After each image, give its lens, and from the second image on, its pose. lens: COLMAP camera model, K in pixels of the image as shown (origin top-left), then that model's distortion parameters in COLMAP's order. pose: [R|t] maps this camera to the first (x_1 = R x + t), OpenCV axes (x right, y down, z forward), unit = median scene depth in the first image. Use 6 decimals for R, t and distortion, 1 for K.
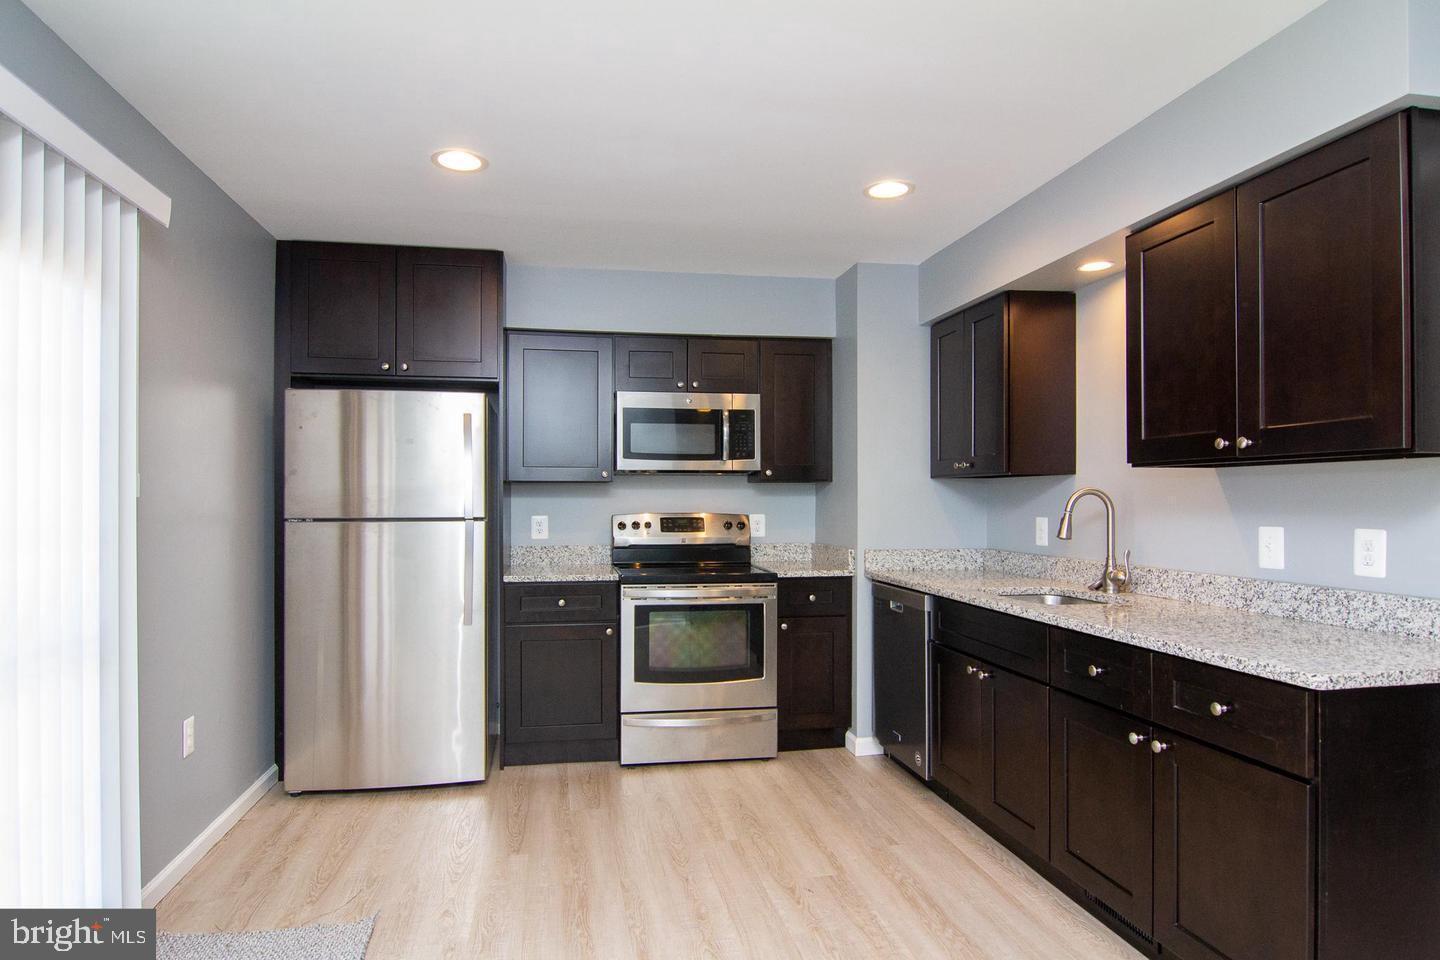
lens RADIAL K [[825.5, 0, 715.8], [0, 825.5, 494.0], [0, 0, 1]] dist [-0.016414, -0.000022]
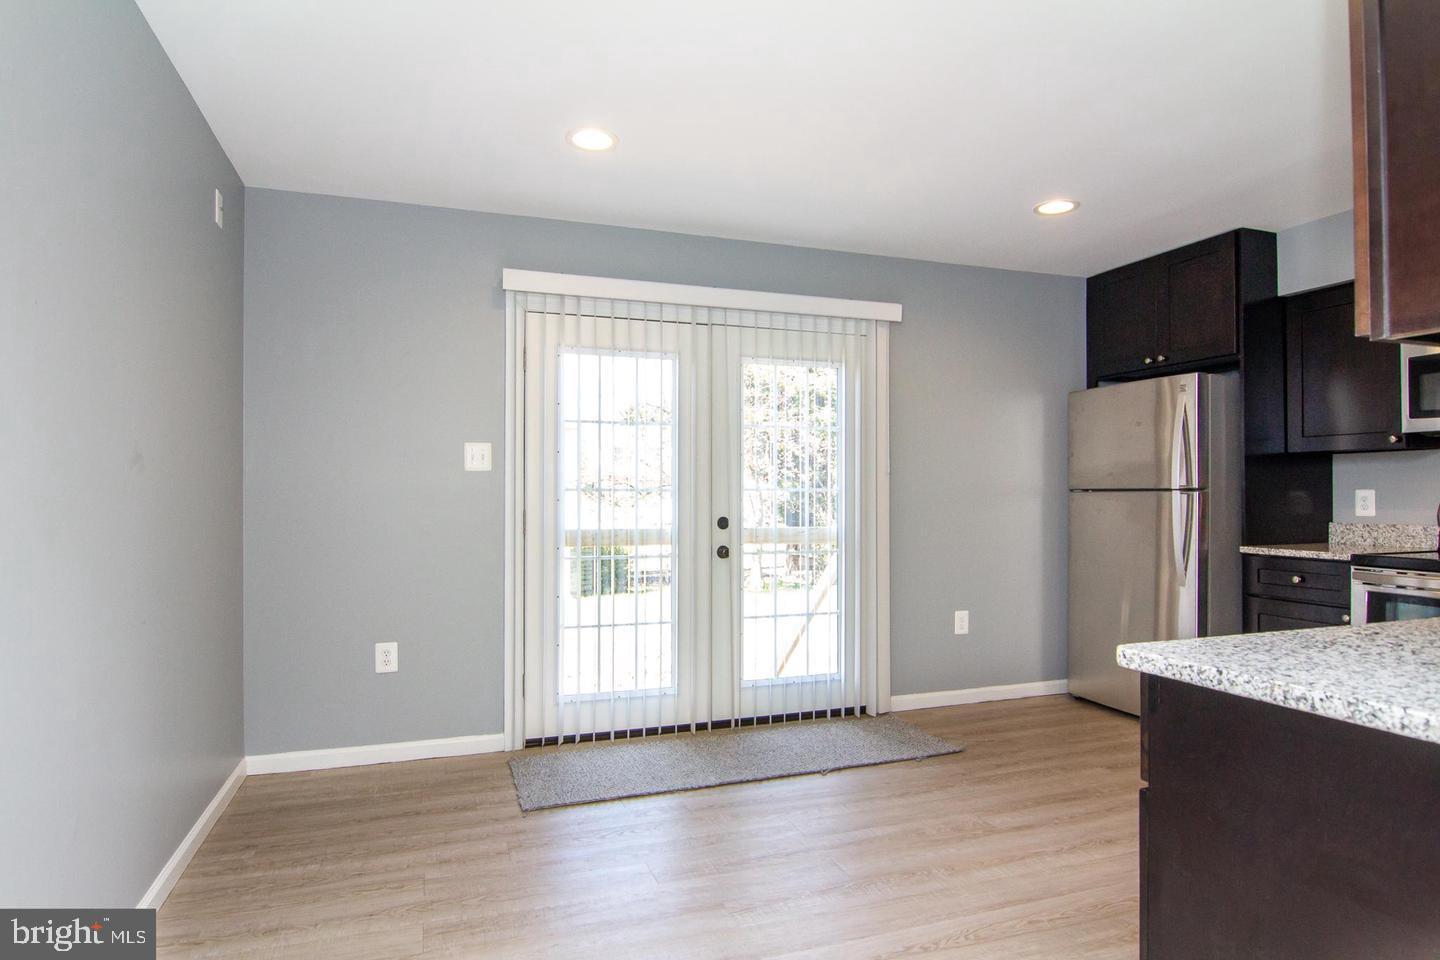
lens RADIAL K [[822.0, 0, 720.0], [0, 822.0, 480.0], [0, 0, 1]] dist [-0.000631, -0.000218]
pose [[0.157975, -0.015280, -0.987325, 0.694401], [0.008561, 0.999864, -0.014104, 0.028106], [0.987406, -0.006225, 0.158084, 0.218571]]
